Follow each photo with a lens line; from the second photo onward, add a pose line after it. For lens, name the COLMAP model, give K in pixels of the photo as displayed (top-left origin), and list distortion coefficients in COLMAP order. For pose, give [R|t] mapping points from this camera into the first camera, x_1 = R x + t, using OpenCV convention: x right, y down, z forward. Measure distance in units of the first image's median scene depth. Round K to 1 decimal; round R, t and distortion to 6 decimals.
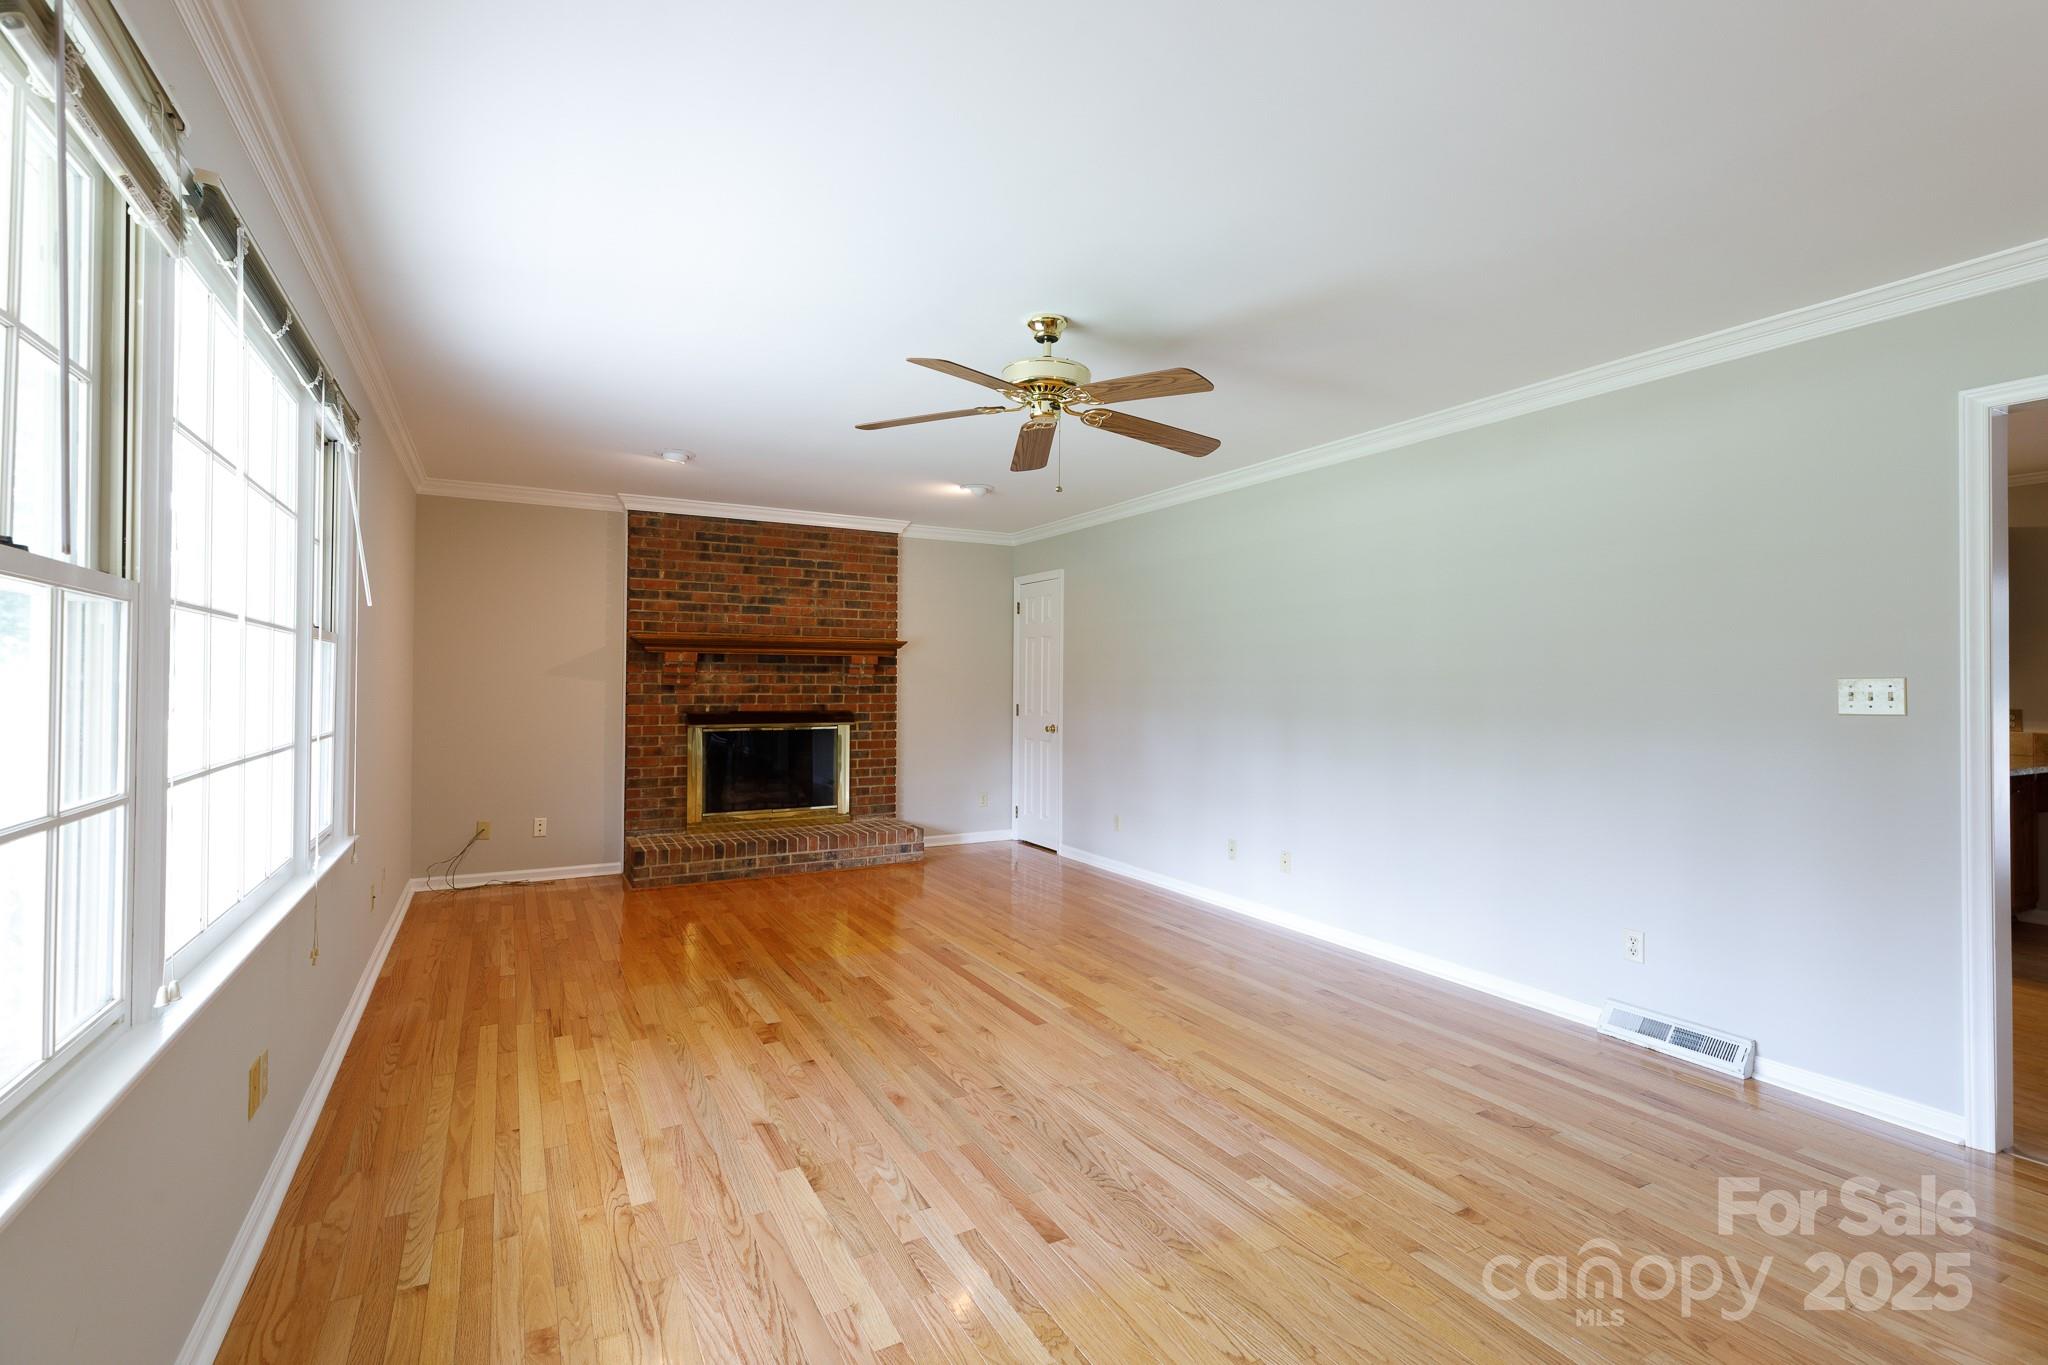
lens RADIAL K [[941.3, 0, 1022.8], [0, 941.3, 679.3], [0, 0, 1]] dist [-0.000630, -0.000106]
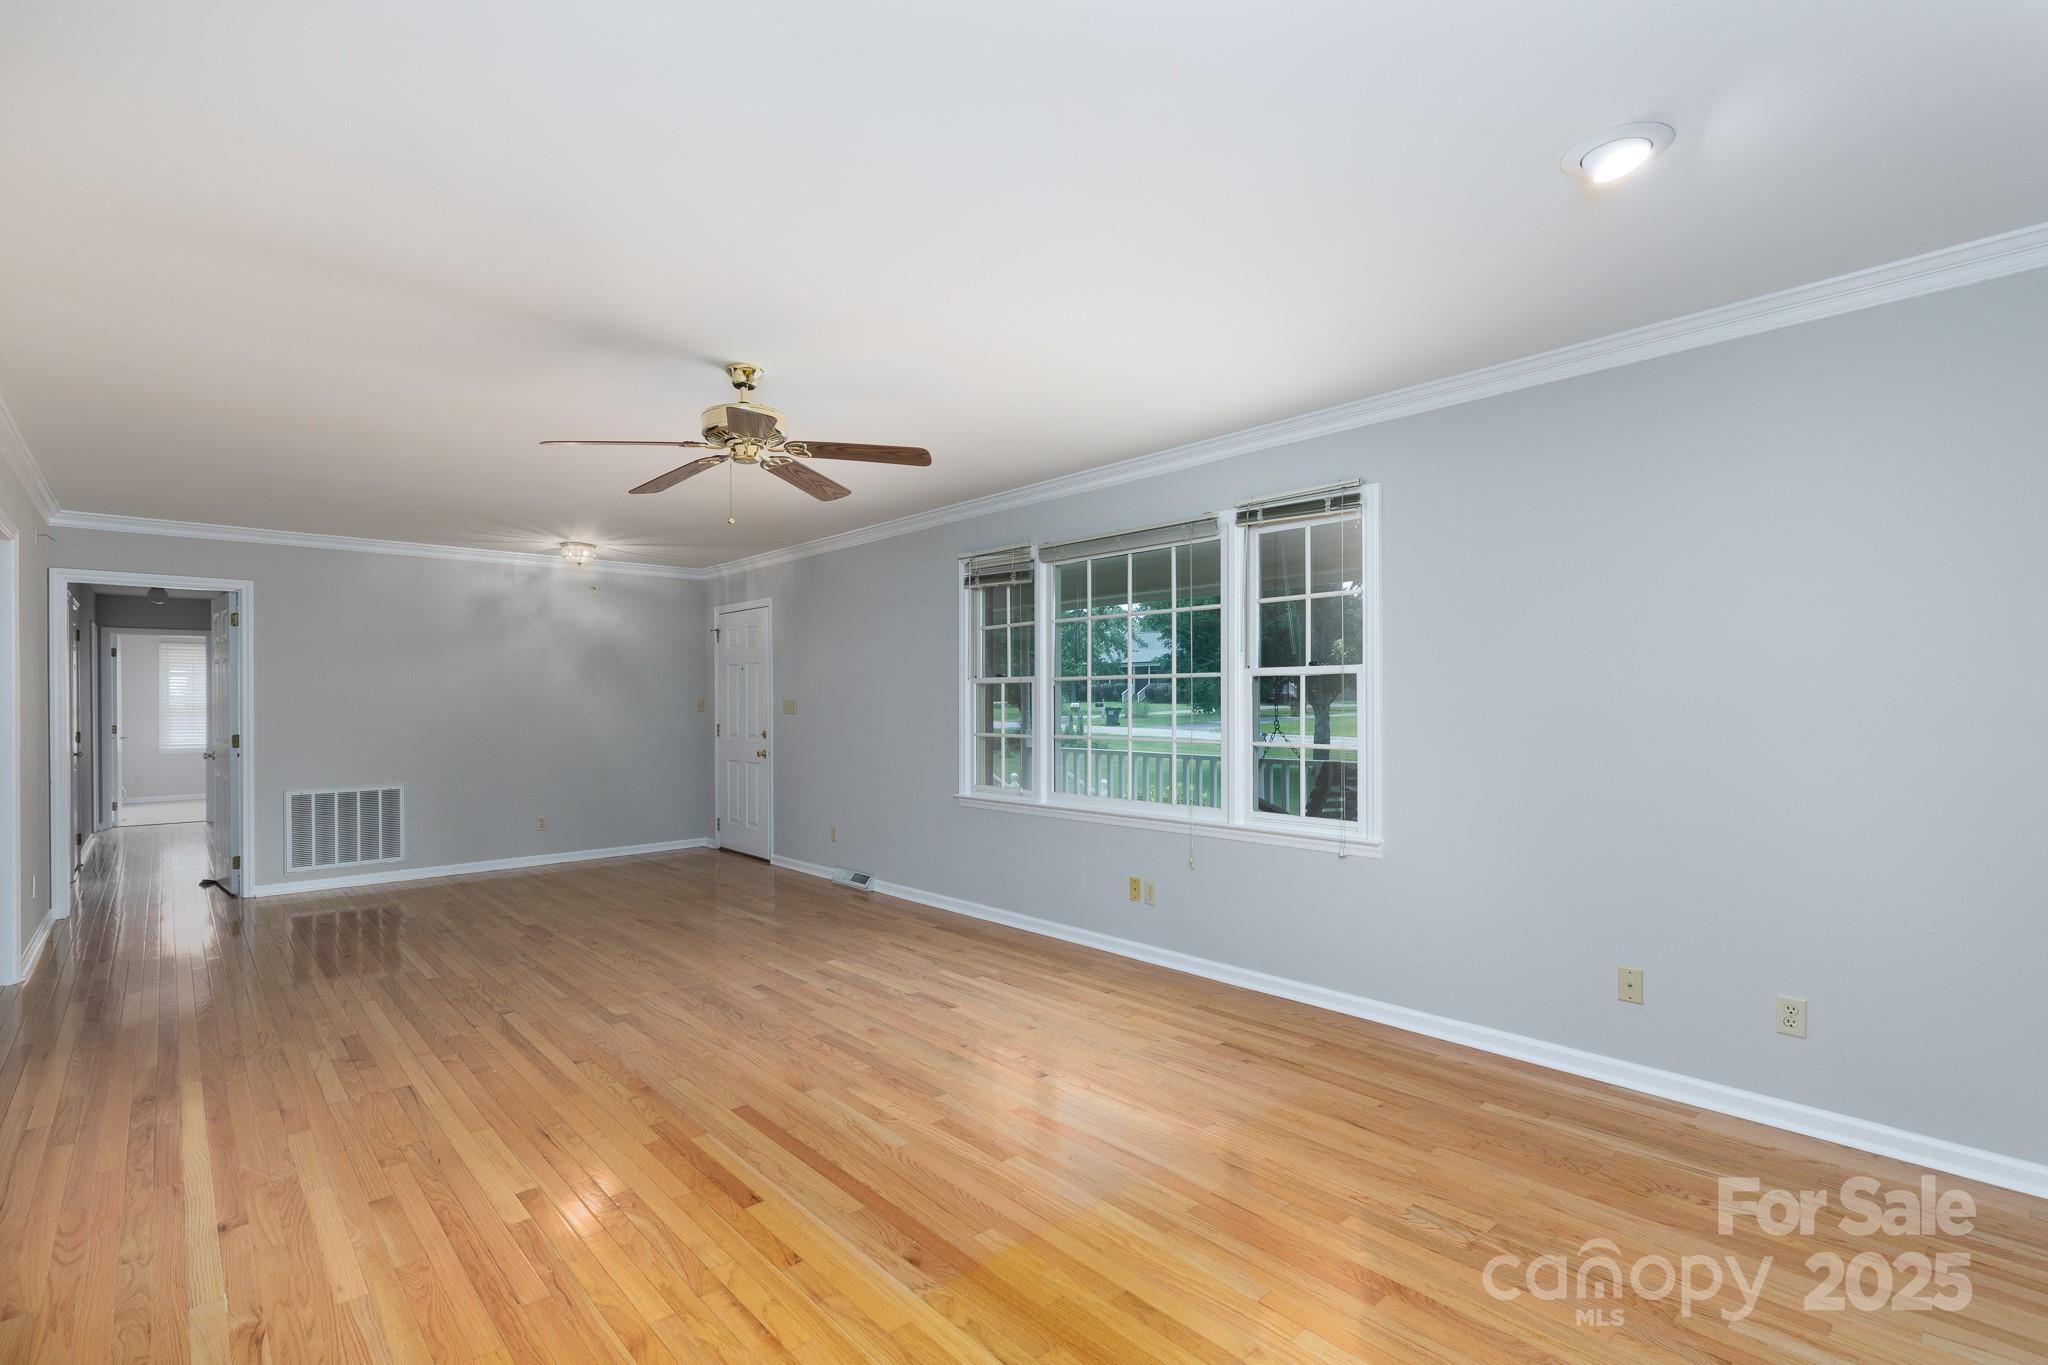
lens RADIAL K [[941.3, 0, 1026.3], [0, 941.3, 692.3], [0, 0, 1]] dist [-0.000630, -0.000106]
pose [[-0.972789, -0.003270, -0.231670, -0.037007], [-0.001304, 0.999962, -0.008638, -0.002715], [0.231689, -0.008101, -0.972756, 2.061868]]
